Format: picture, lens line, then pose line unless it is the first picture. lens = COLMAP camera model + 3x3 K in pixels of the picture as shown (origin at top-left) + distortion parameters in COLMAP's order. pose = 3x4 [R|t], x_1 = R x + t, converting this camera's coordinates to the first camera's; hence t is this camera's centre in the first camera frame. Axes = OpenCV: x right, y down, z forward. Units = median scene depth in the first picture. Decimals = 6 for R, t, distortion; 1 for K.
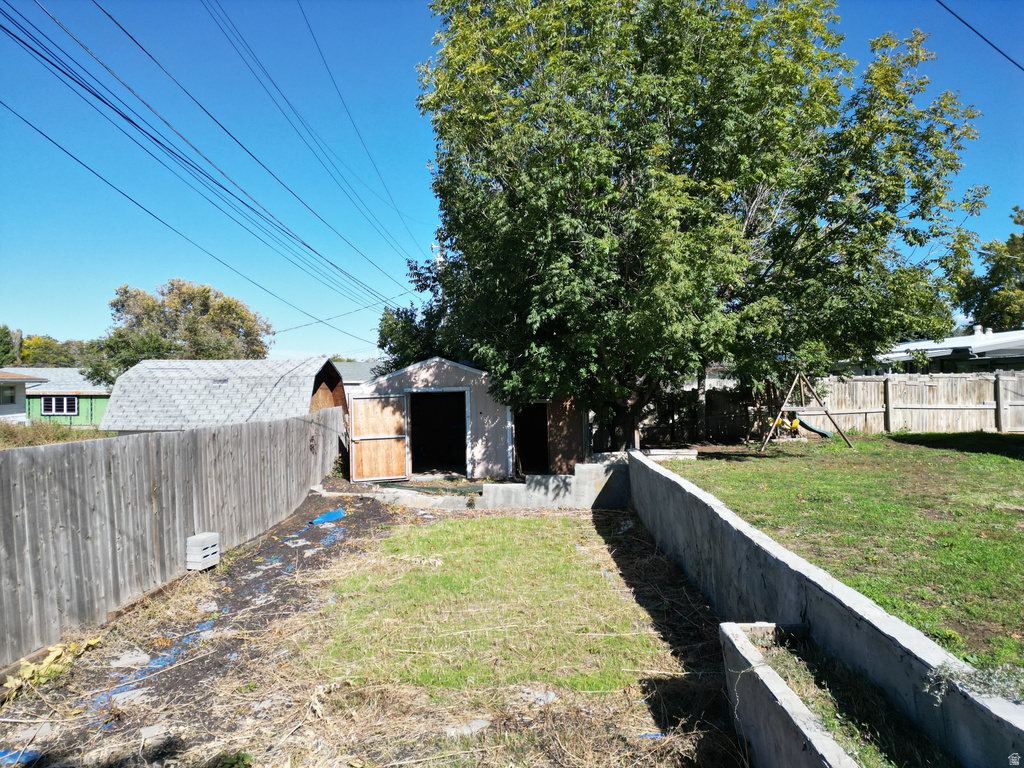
lens RADIAL K [[715.8, 0, 512.0], [0, 715.8, 384.0], [0, 0, 1]] dist [0.067494, -0.063271]
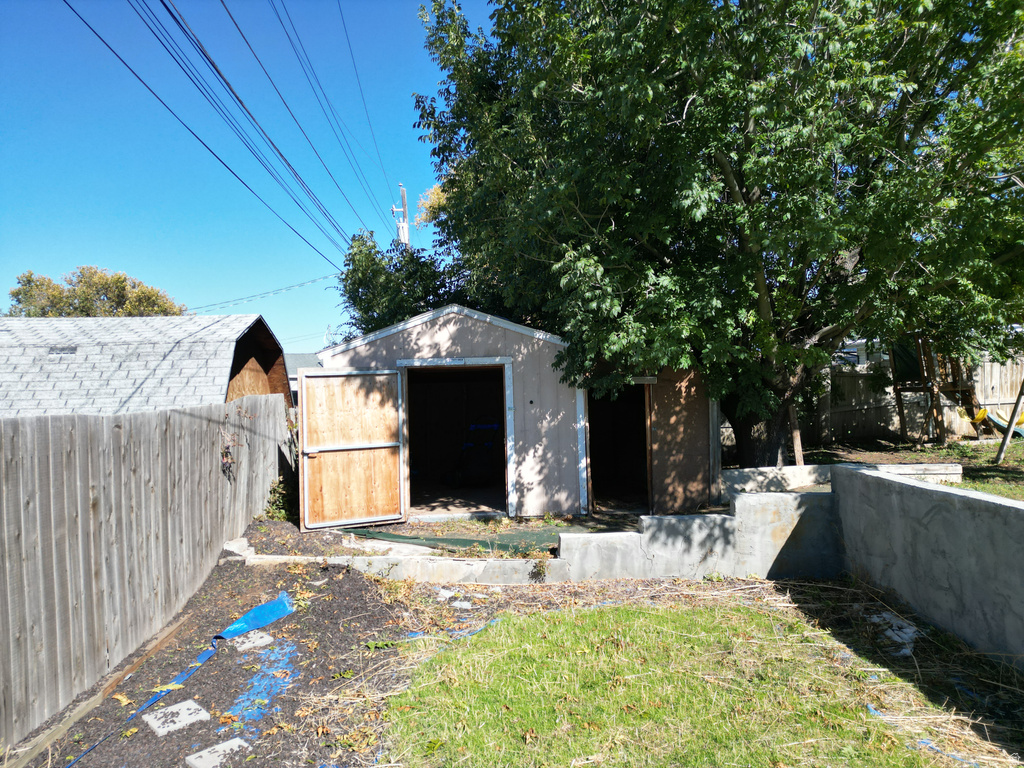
lens RADIAL K [[715.8, 0, 512.0], [0, 715.8, 384.0], [0, 0, 1]] dist [0.067494, -0.063271]
pose [[0.996796, -0.004745, 0.079843, -0.107415], [0.004971, 0.999984, -0.002632, 0.028007], [-0.079830, 0.003020, 0.996804, 0.438137]]
